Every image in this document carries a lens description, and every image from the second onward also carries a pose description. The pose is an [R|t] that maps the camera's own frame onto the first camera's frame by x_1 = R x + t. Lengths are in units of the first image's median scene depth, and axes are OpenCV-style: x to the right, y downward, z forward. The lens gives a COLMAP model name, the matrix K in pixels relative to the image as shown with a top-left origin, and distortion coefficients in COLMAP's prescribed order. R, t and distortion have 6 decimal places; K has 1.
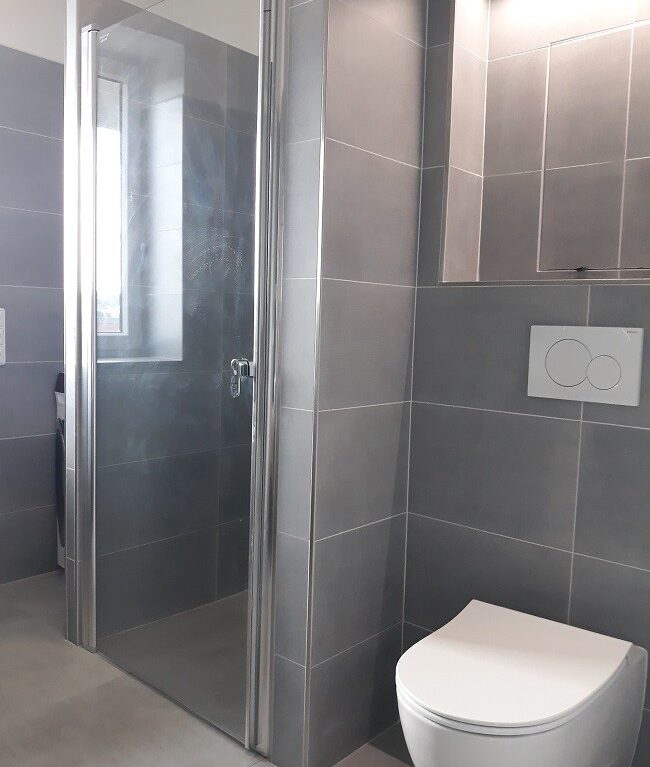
lens RADIAL K [[713.5, 0, 325.0], [0, 713.5, 383.5], [0, 0, 1]] dist [-0.059158, -0.006838]
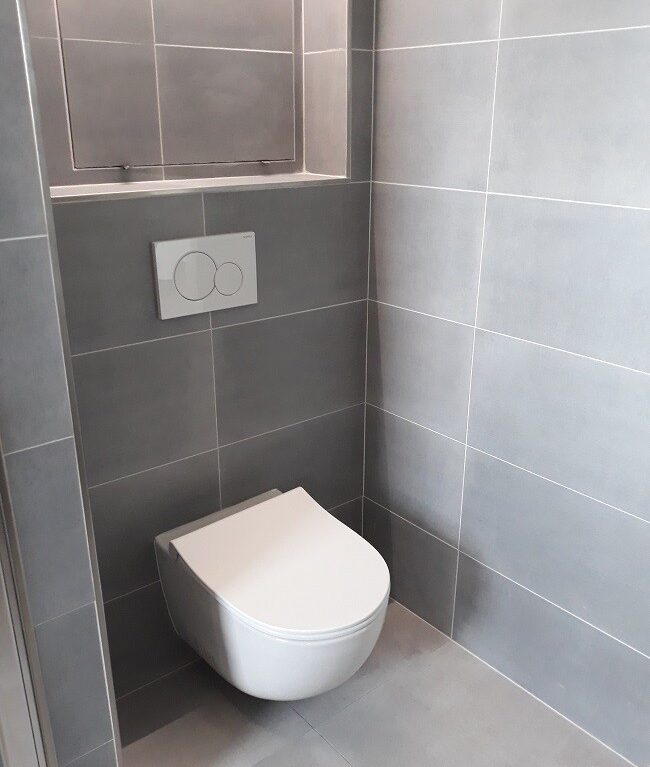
lens RADIAL K [[713.5, 0, 325.0], [0, 713.5, 383.5], [0, 0, 1]] dist [-0.059158, -0.006838]
pose [[0.177488, -0.361627, 0.915272, -0.576892], [0.078245, 0.932280, 0.353174, -0.224448], [-0.981007, 0.008931, 0.193764, 0.643281]]
